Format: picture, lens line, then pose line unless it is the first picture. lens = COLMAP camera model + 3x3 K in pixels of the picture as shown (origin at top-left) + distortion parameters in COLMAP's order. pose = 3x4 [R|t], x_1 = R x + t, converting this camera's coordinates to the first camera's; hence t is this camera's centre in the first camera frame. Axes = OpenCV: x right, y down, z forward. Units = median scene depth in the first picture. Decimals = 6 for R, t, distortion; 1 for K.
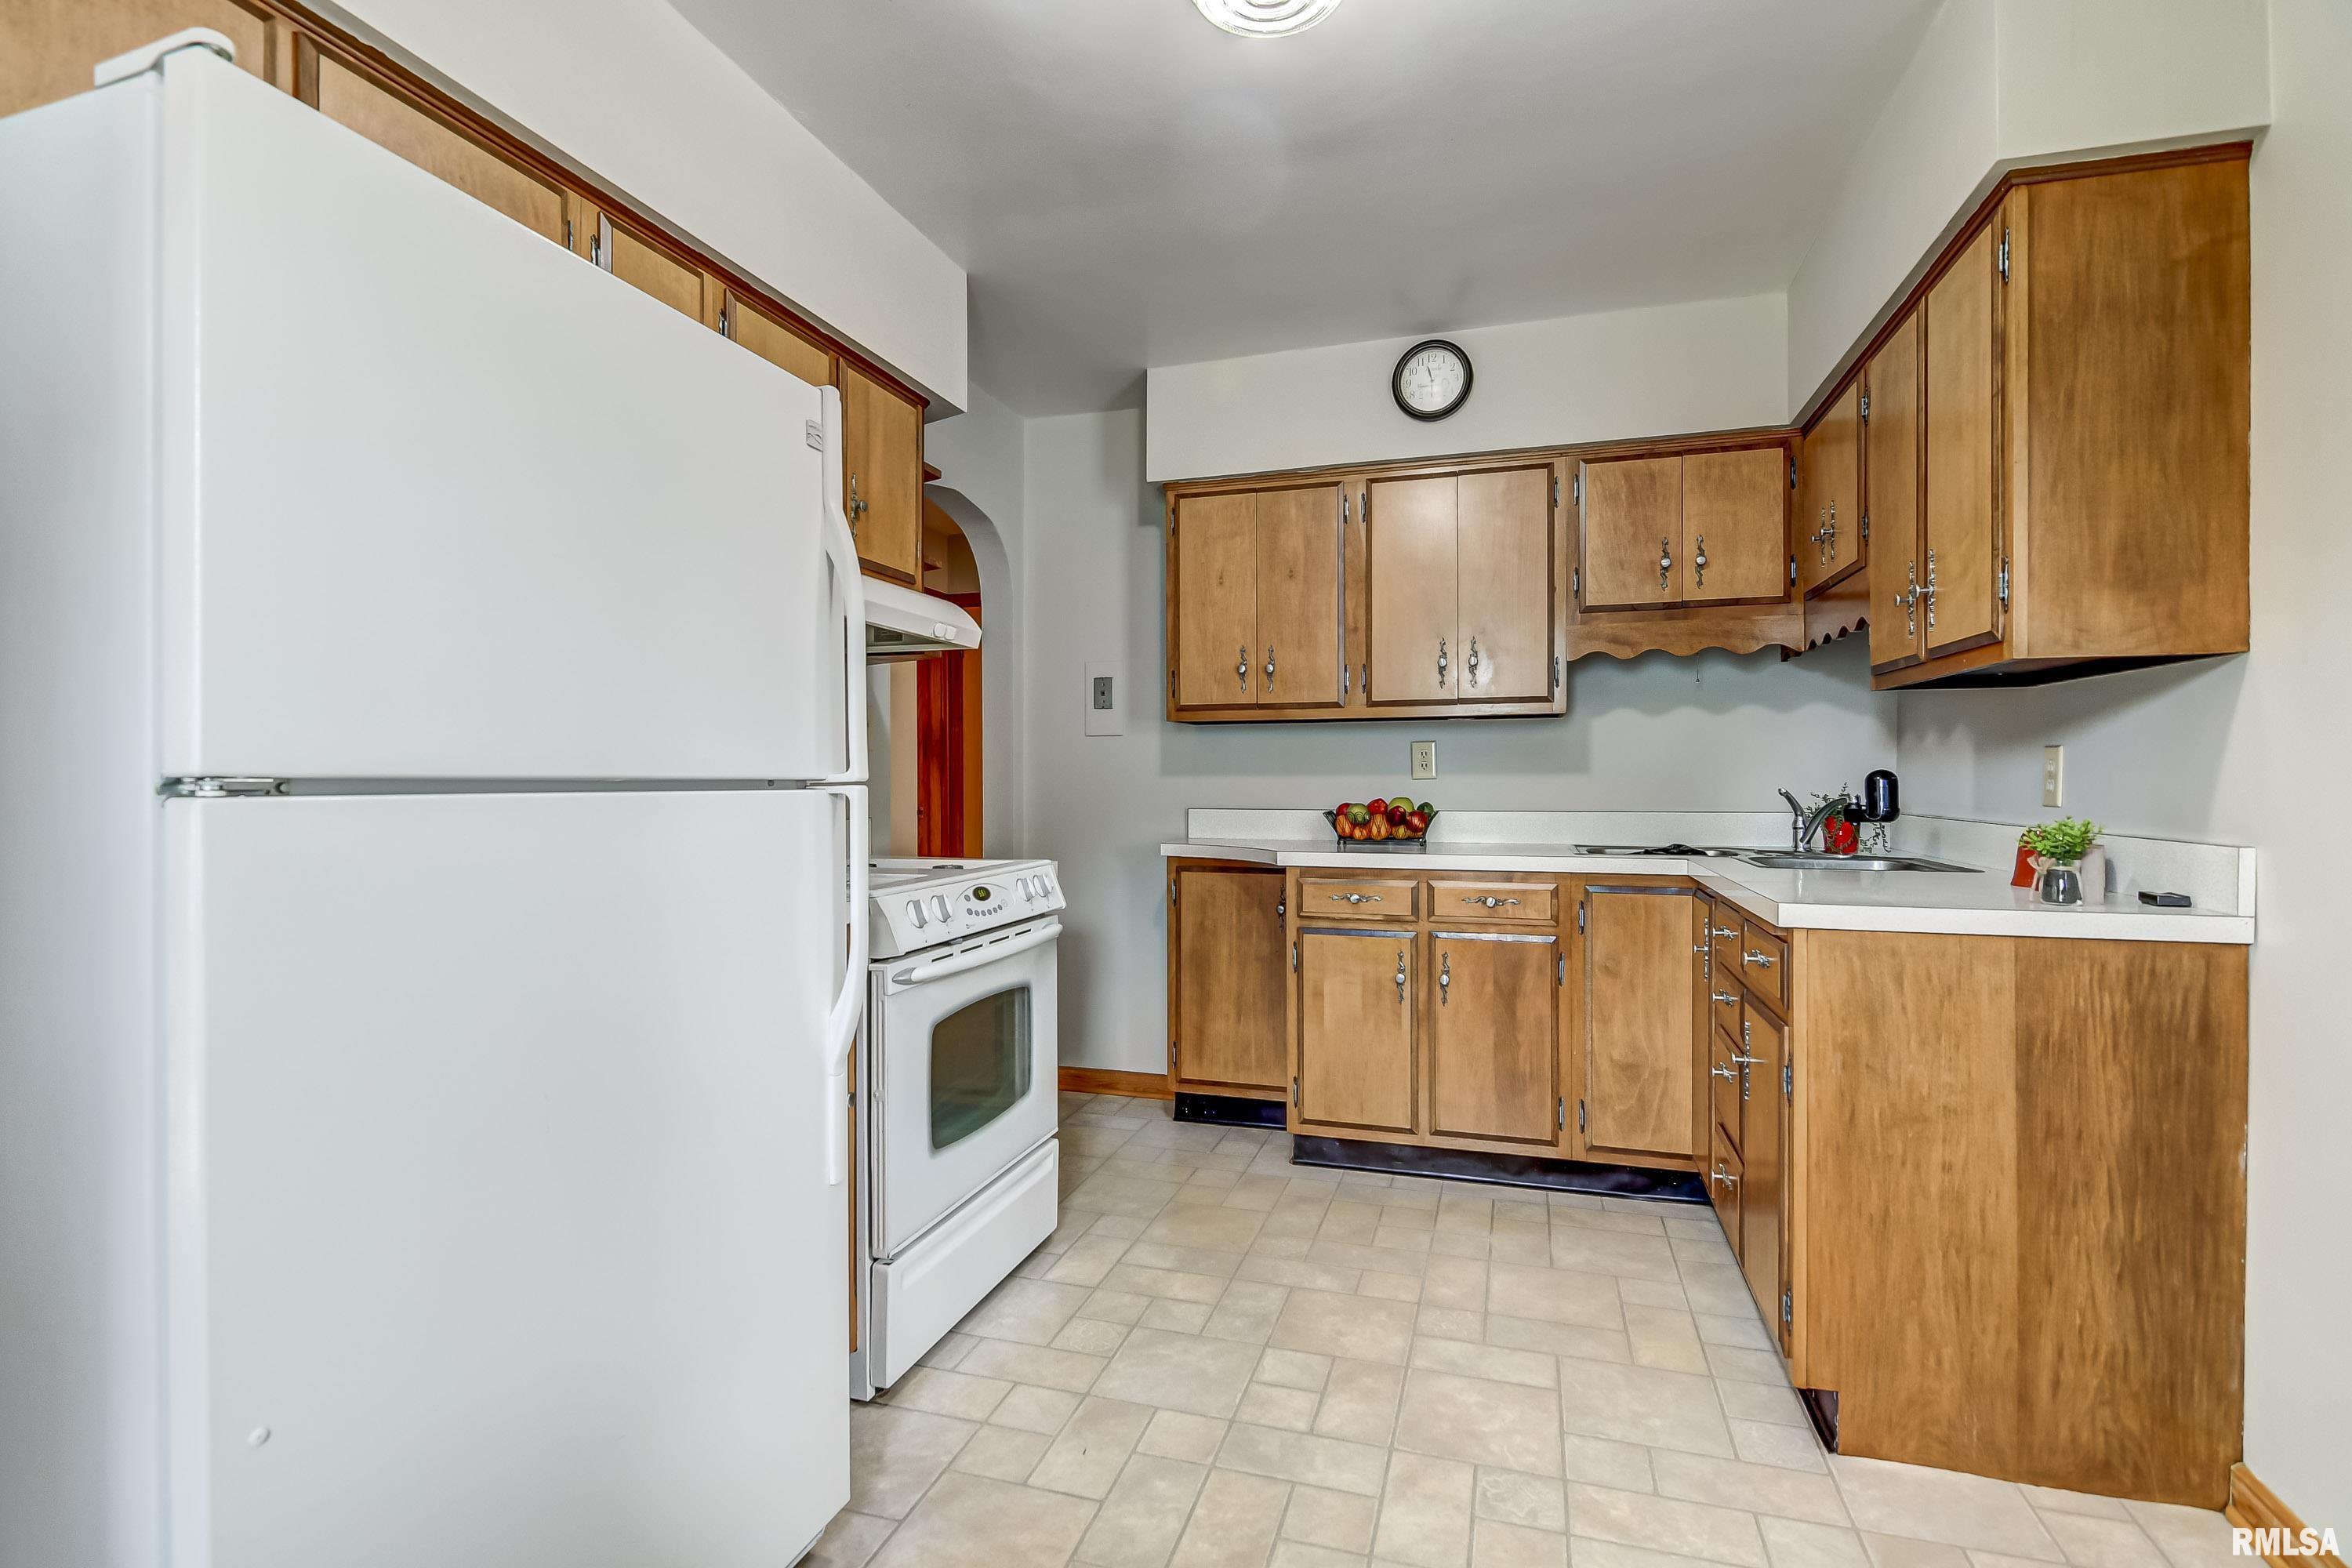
lens RADIAL K [[1120.2, 0, 1167.5], [0, 1120.2, 782.1], [0, 0, 1]] dist [0.015292, -0.013995]
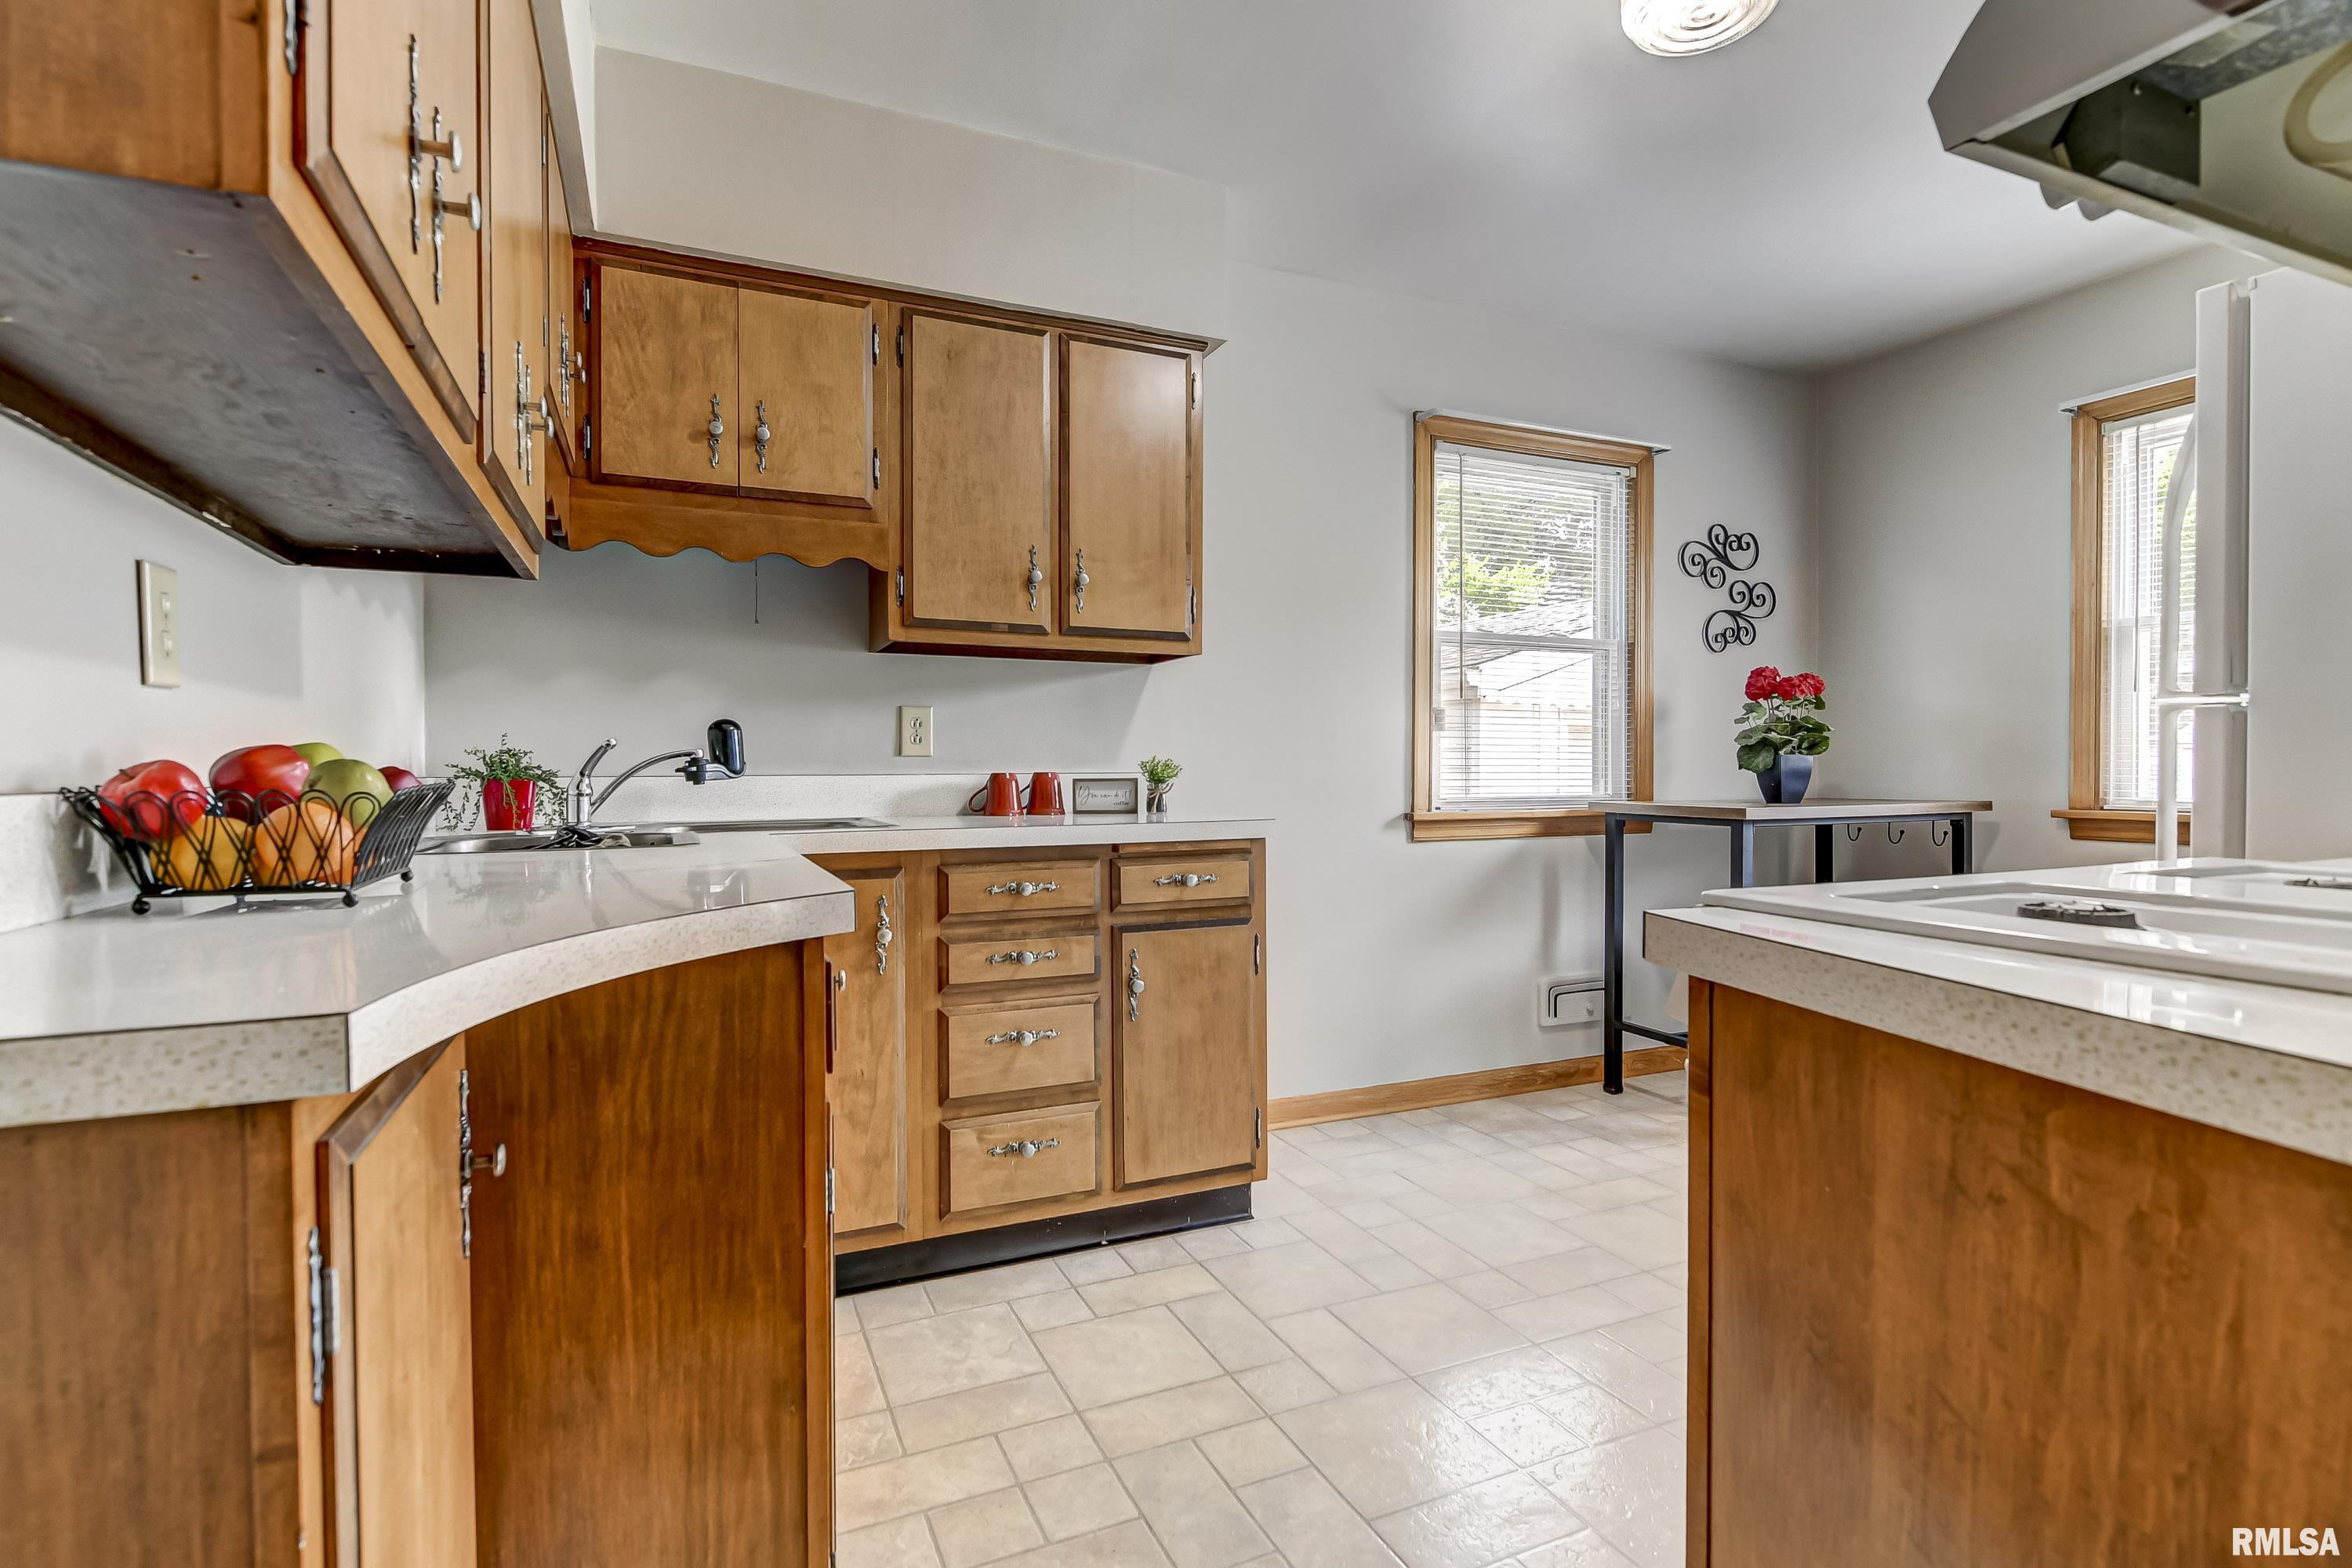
lens RADIAL K [[1120.2, 0, 1167.5], [0, 1120.2, 782.1], [0, 0, 1]] dist [0.015292, -0.013995]
pose [[-0.655630, -0.006846, 0.755051, -0.303878], [0.004296, 0.999909, 0.012796, 0.030781], [-0.755070, 0.011633, -0.655541, 1.583247]]
